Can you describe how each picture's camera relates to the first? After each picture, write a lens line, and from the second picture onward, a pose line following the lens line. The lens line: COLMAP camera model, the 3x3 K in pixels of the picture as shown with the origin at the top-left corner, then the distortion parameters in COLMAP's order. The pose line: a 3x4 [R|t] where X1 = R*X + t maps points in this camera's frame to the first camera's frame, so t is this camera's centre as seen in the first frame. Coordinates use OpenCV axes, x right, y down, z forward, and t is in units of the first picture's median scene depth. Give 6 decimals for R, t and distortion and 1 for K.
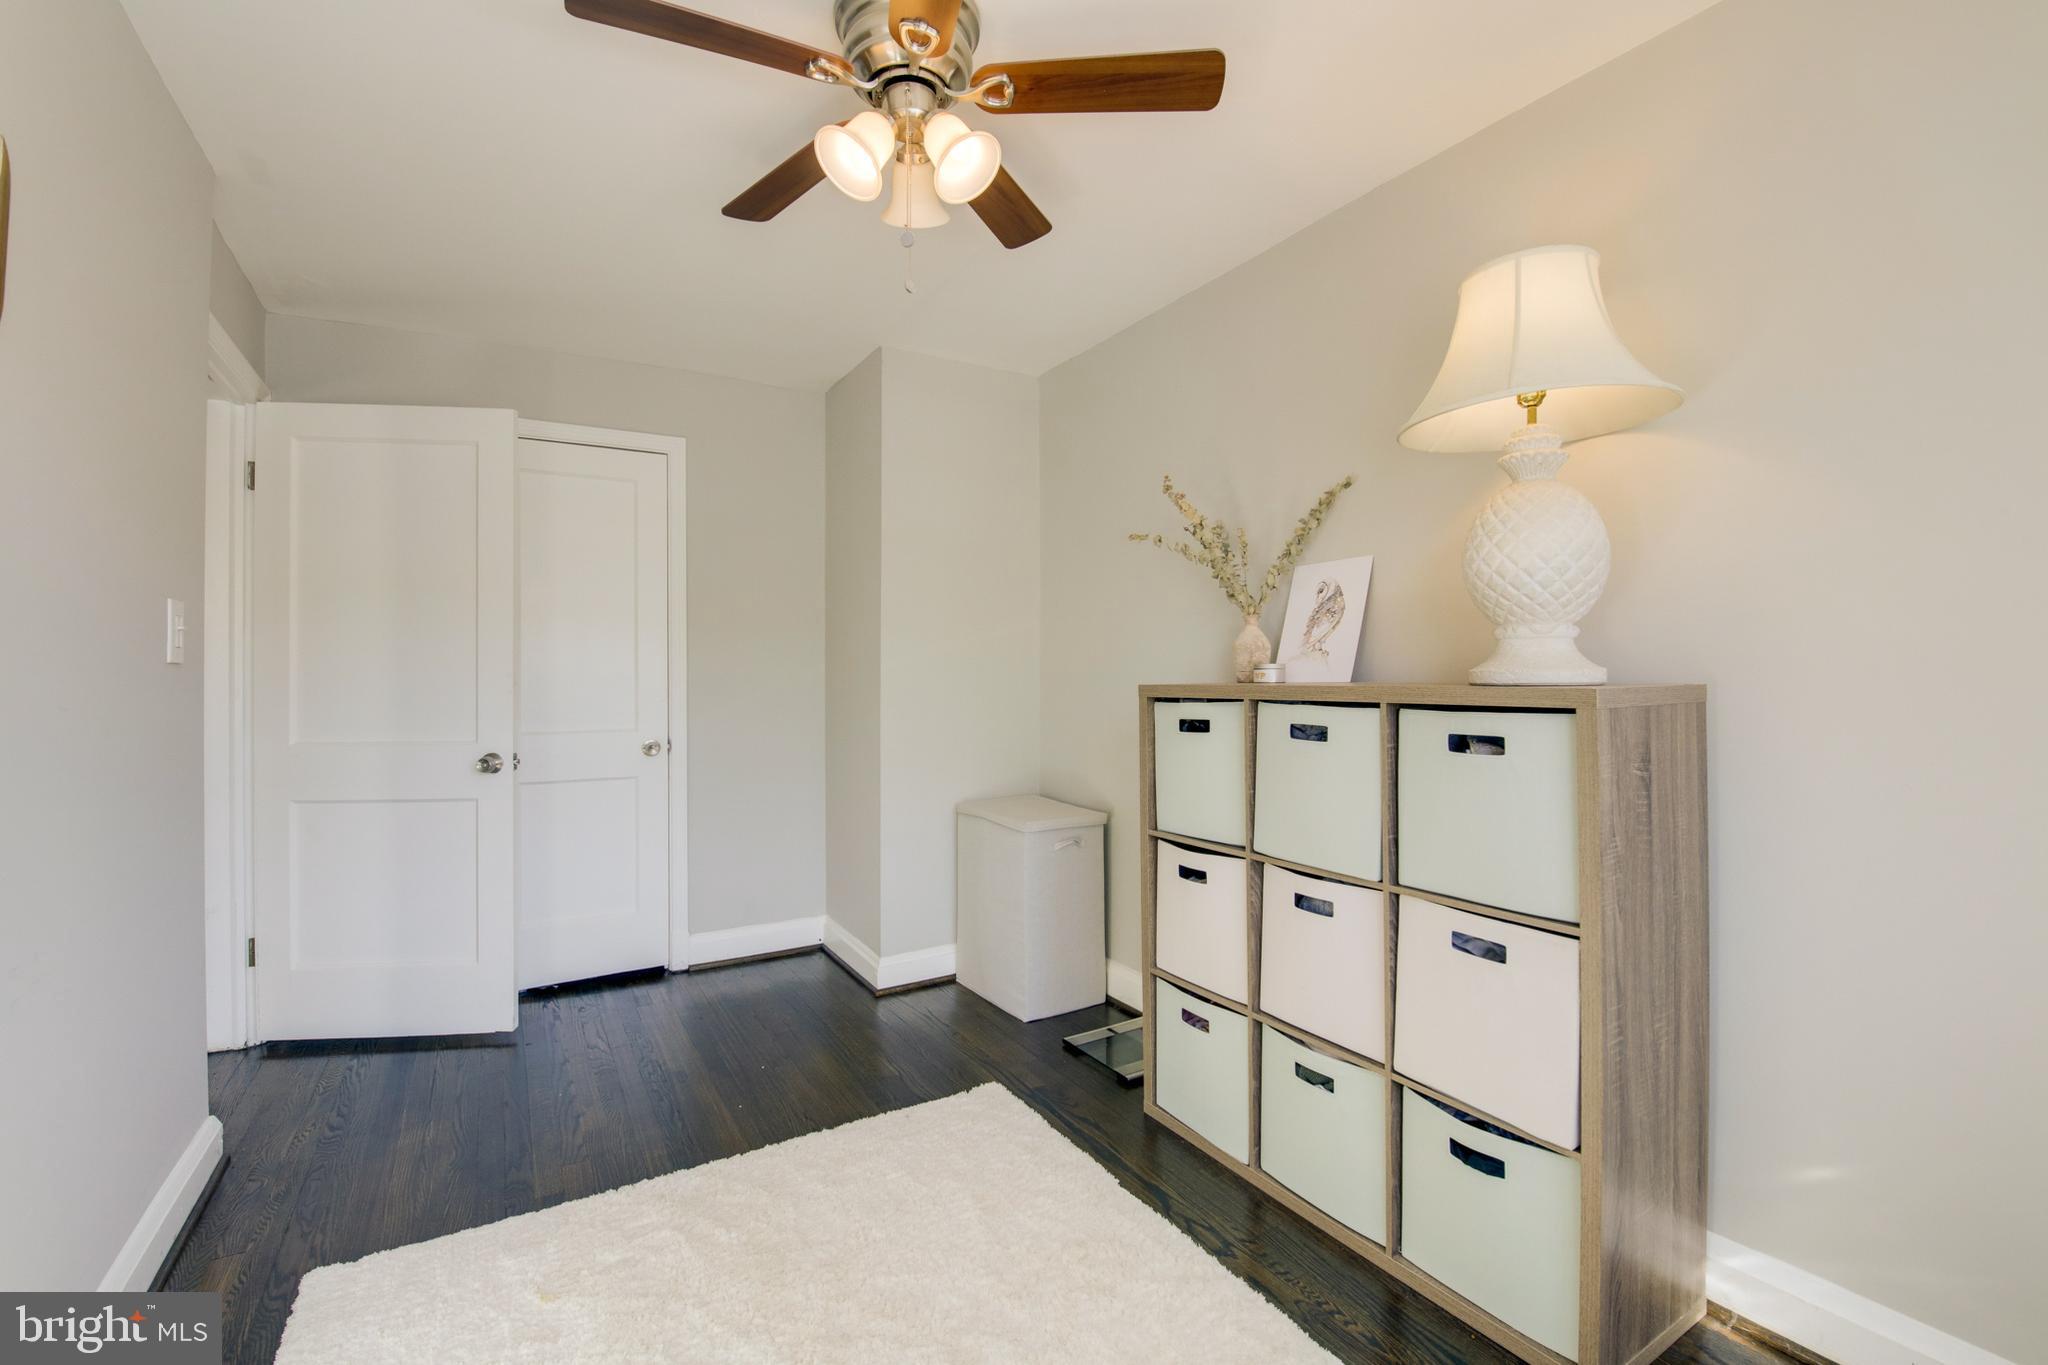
lens RADIAL K [[889.9, 0, 1016.6], [0, 889.9, 681.5], [0, 0, 1]] dist [-0.002592, -0.009319]
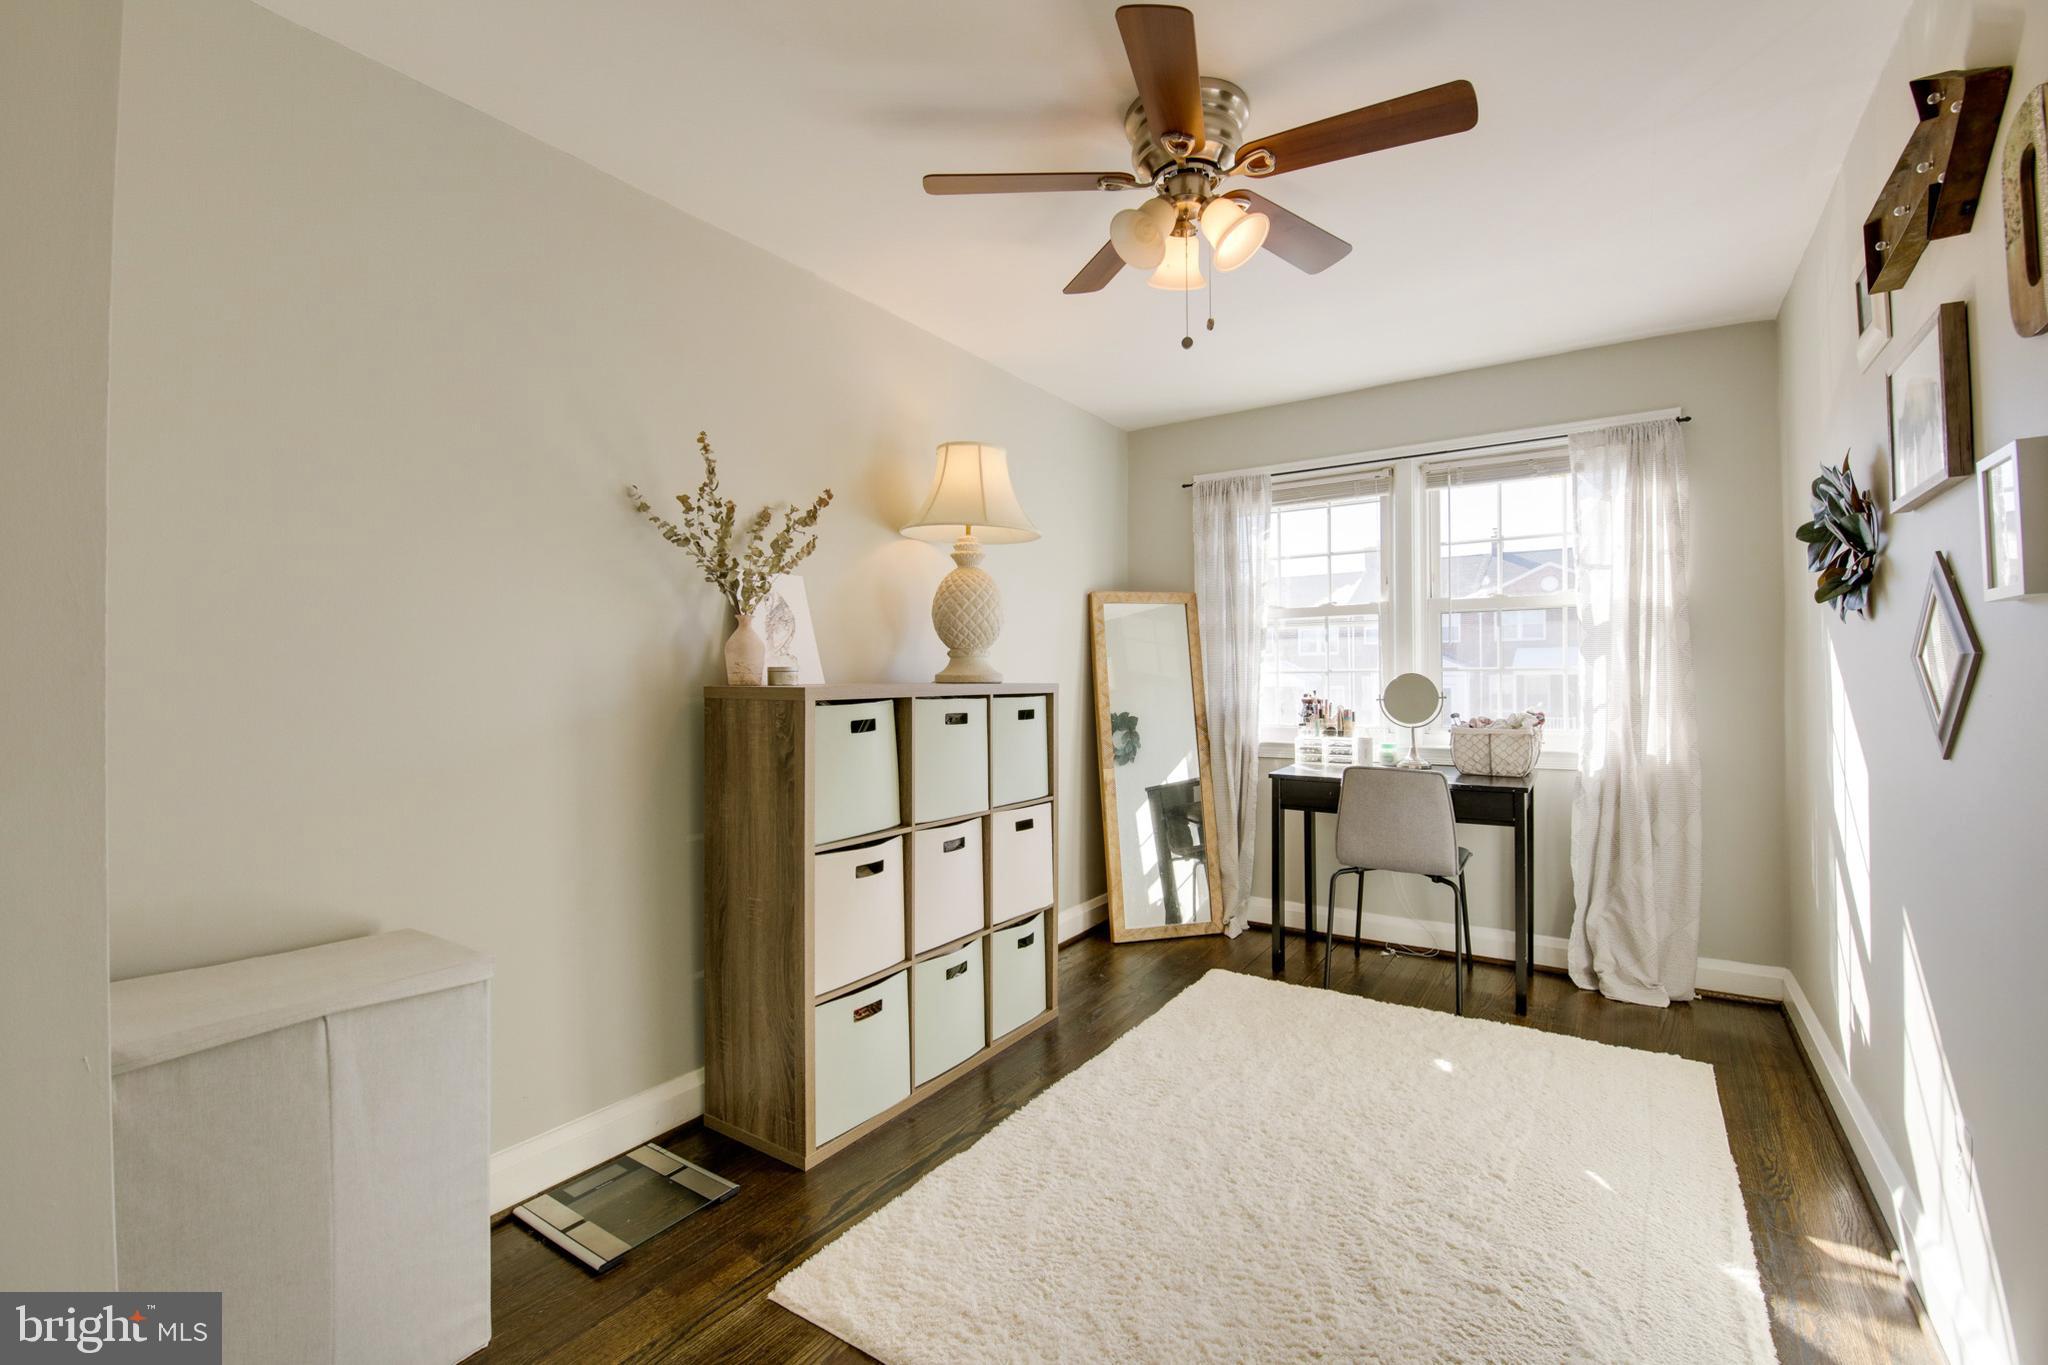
lens RADIAL K [[889.9, 0, 1018.9], [0, 889.9, 671.4], [0, 0, 1]] dist [-0.002592, -0.009319]
pose [[-0.433472, 0.010406, 0.901107, -0.867991], [0.006520, 0.999943, -0.008411, -0.003453], [-0.901143, 0.002229, -0.433516, 1.381954]]
